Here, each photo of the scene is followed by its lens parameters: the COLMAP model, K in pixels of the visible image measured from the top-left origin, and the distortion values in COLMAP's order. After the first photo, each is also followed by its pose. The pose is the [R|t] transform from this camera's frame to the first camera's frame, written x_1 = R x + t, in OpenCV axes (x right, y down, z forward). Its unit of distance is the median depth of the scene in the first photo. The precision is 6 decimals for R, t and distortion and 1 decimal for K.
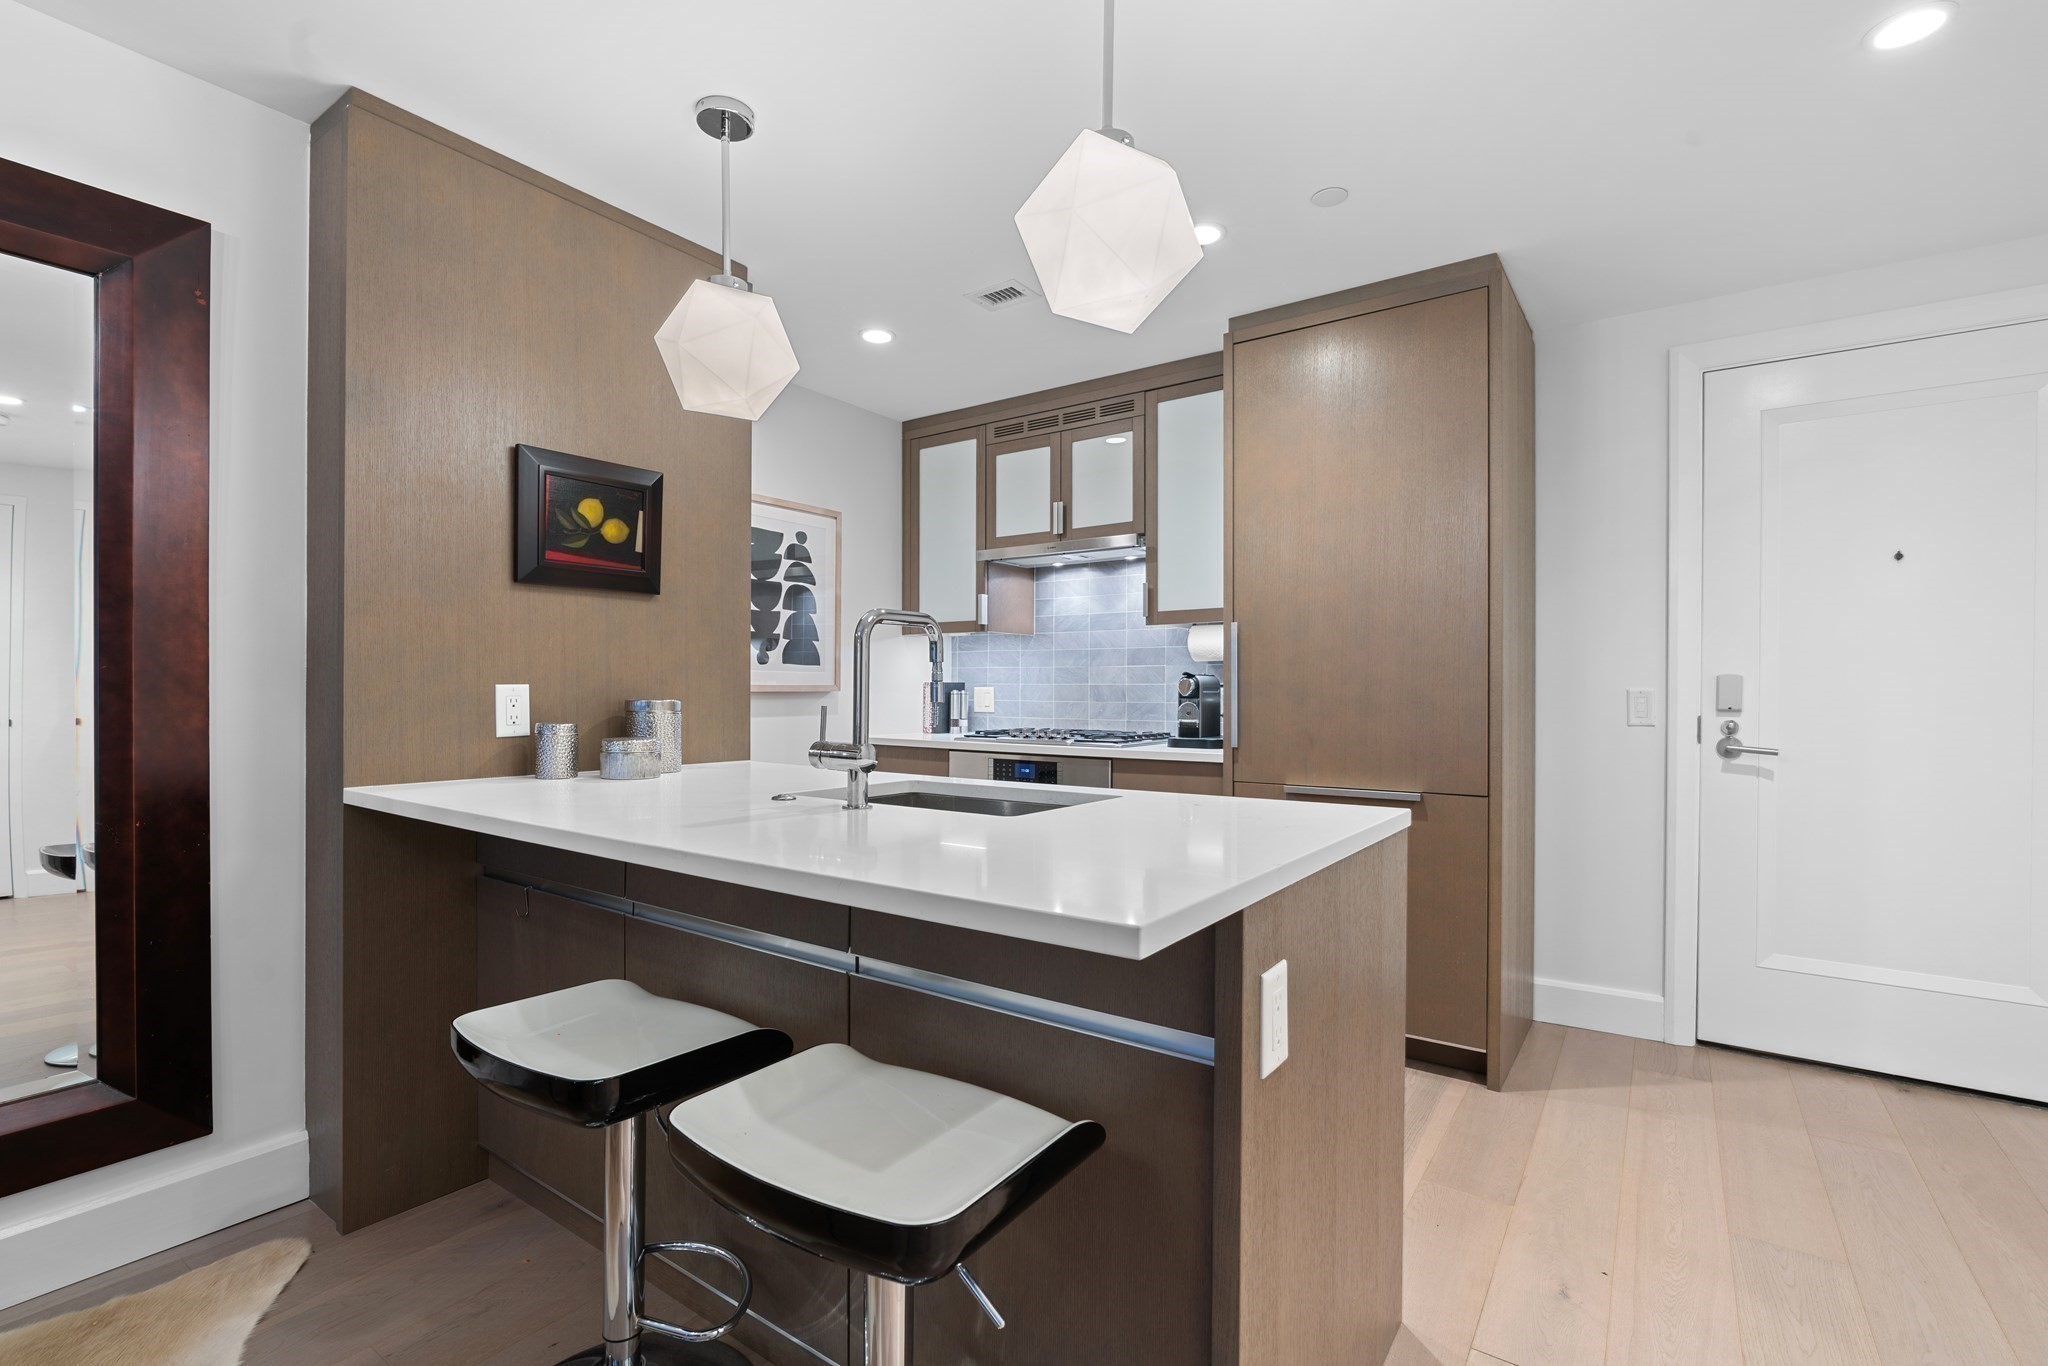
lens RADIAL K [[934.0, 0, 1022.4], [0, 934.0, 693.3], [0, 0, 1]] dist [-0.009355, 0.006231]
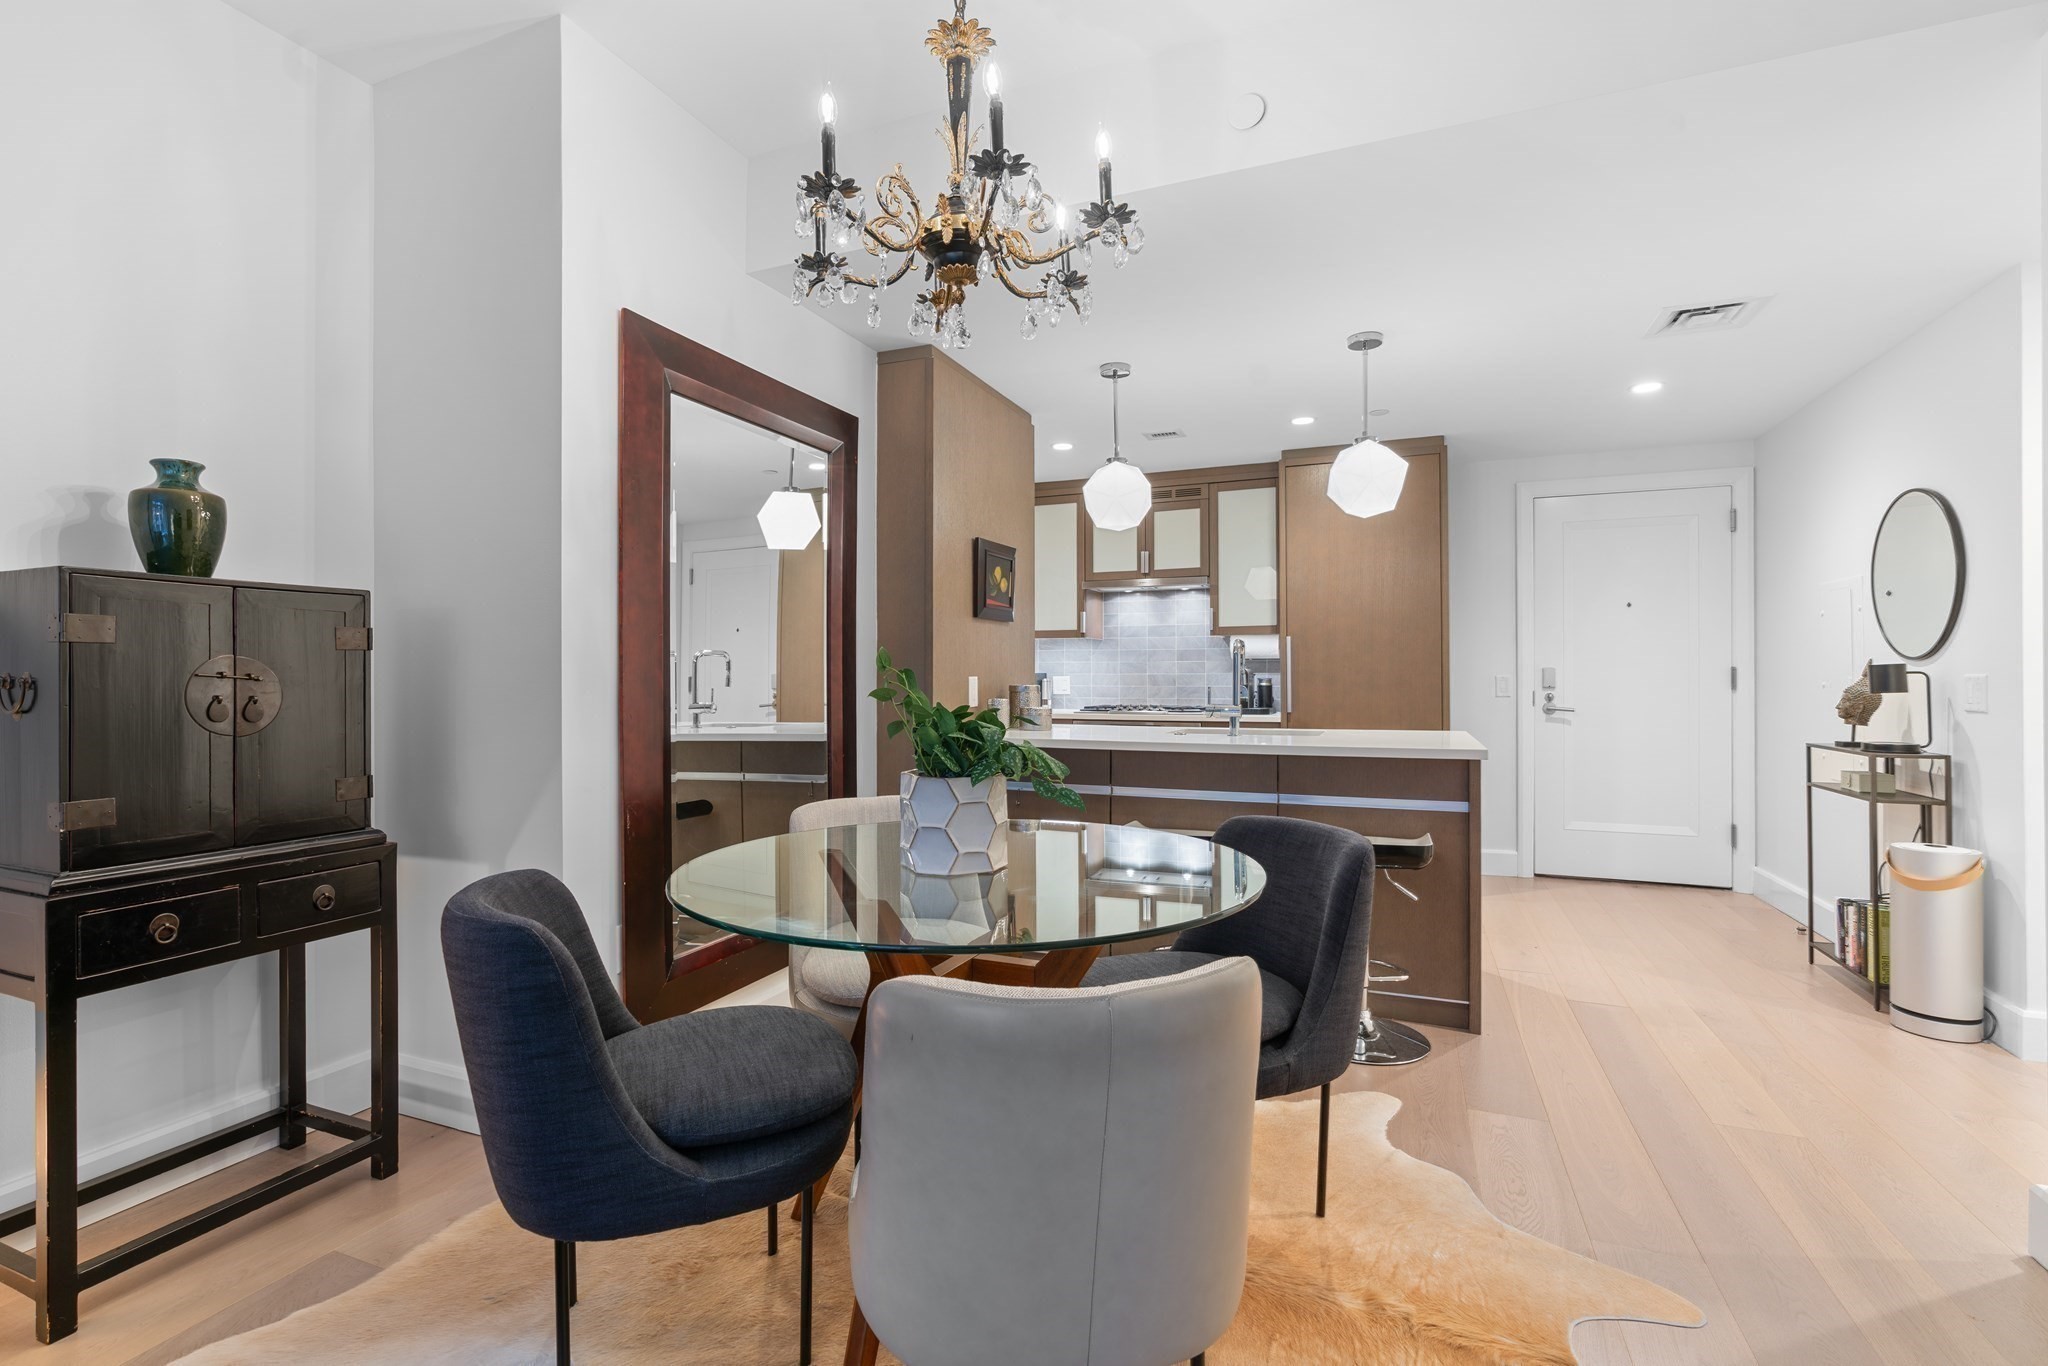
lens RADIAL K [[934.0, 0, 1017.0], [0, 934.0, 669.6], [0, 0, 1]] dist [-0.009355, 0.006231]
pose [[0.975293, -0.002821, 0.220899, -0.517510], [0.005472, 0.999920, -0.011391, -0.001115], [-0.220849, 0.012319, 0.975230, -0.427110]]
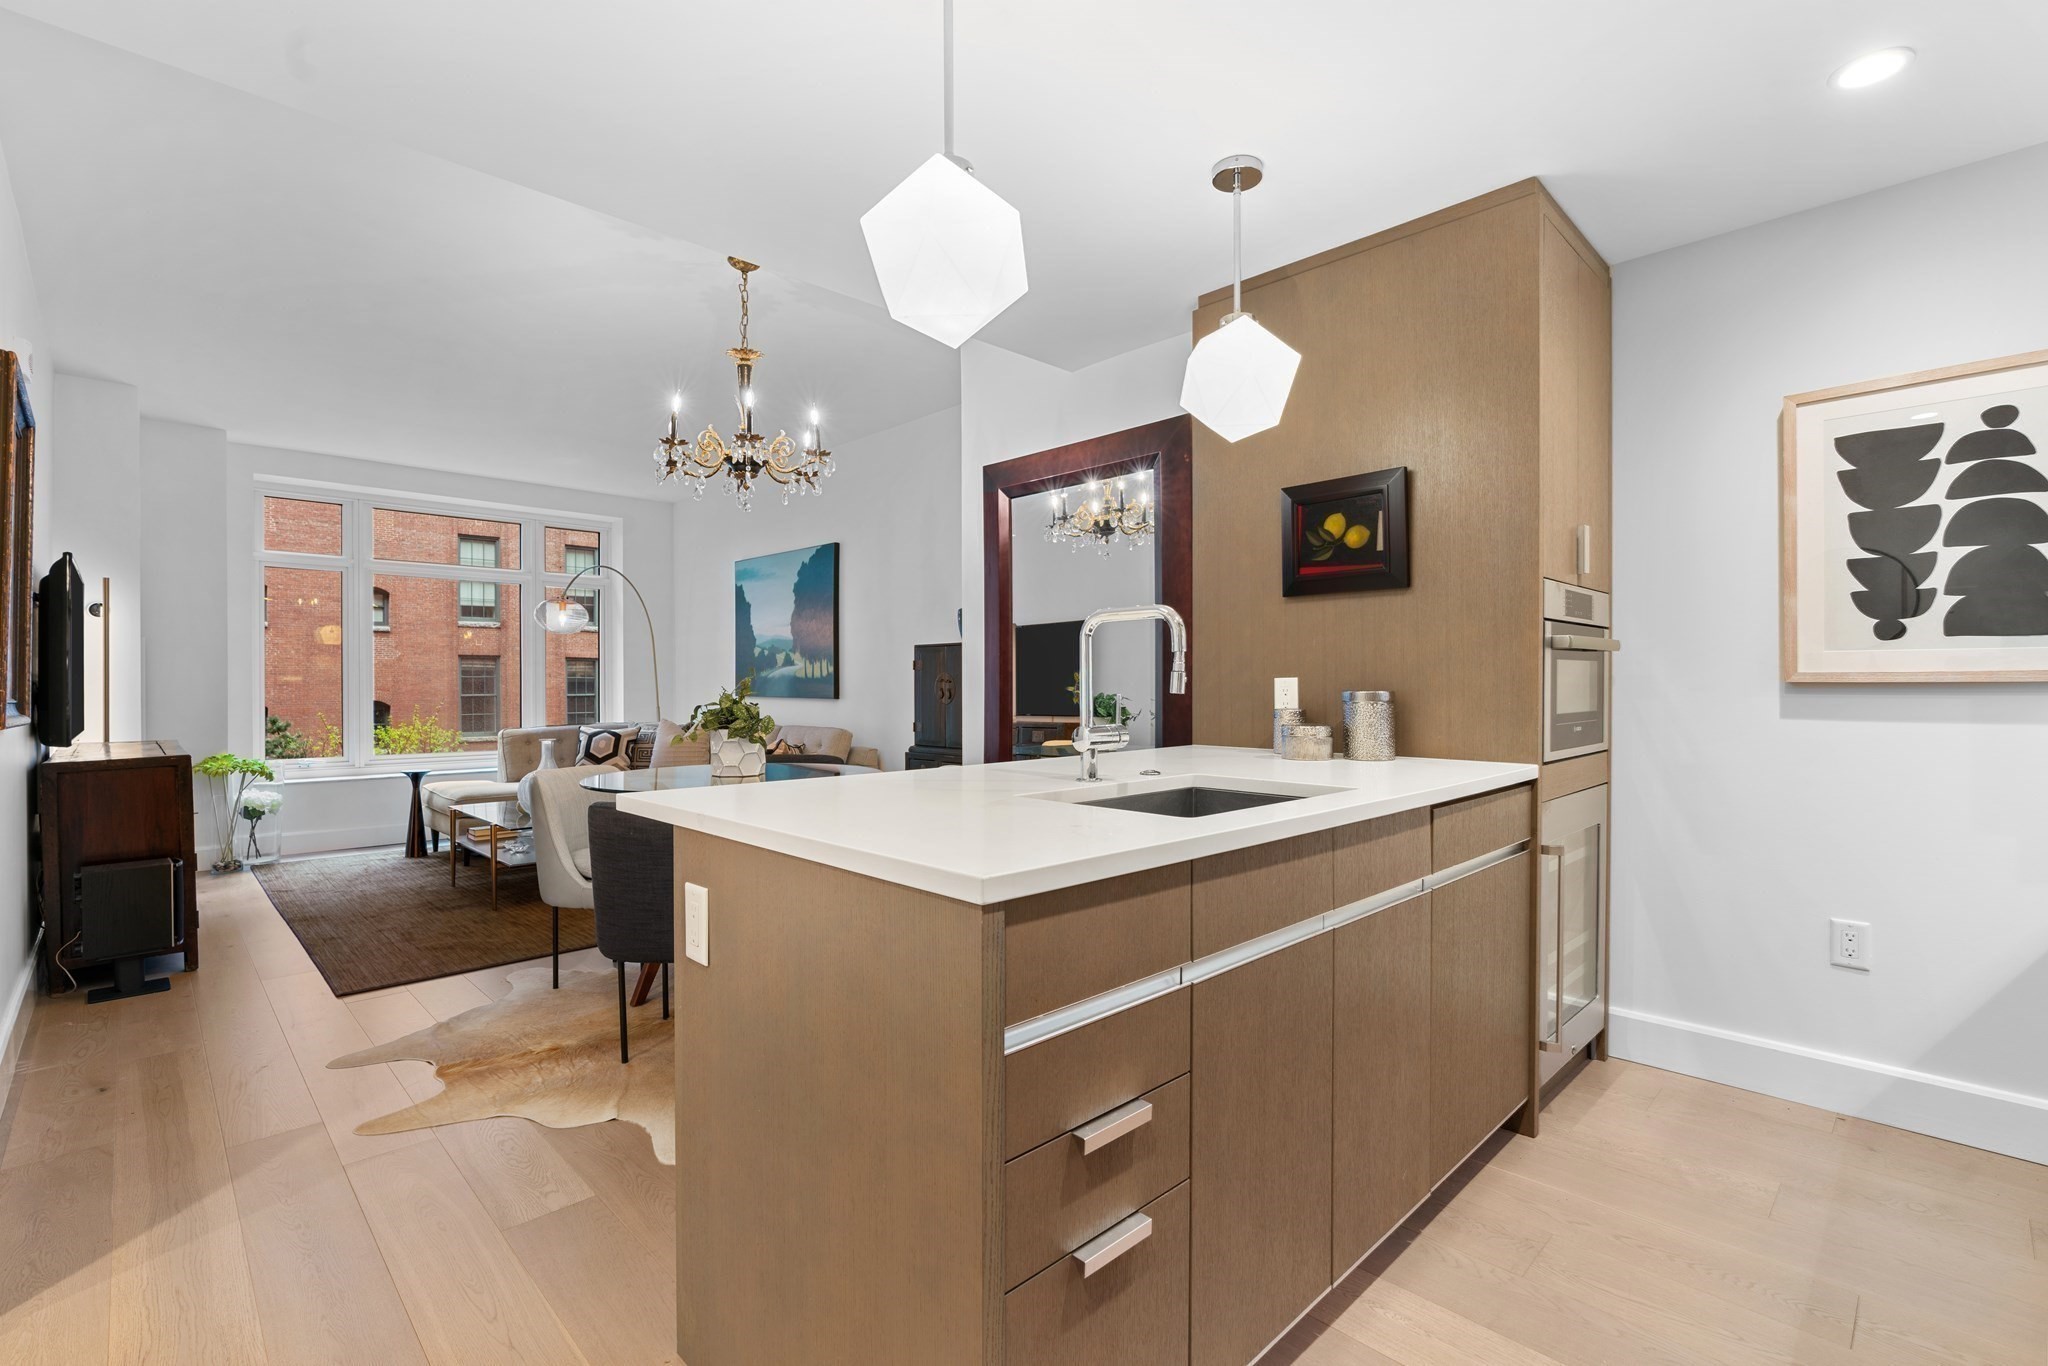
lens RADIAL K [[934.0, 0, 1019.4], [0, 934.0, 685.2], [0, 0, 1]] dist [-0.009355, 0.006231]
pose [[-0.191223, 0.002532, -0.981543, 0.470943], [0.000083, 0.999997, 0.002563, -0.001386], [0.981547, 0.000408, -0.191223, 0.538799]]
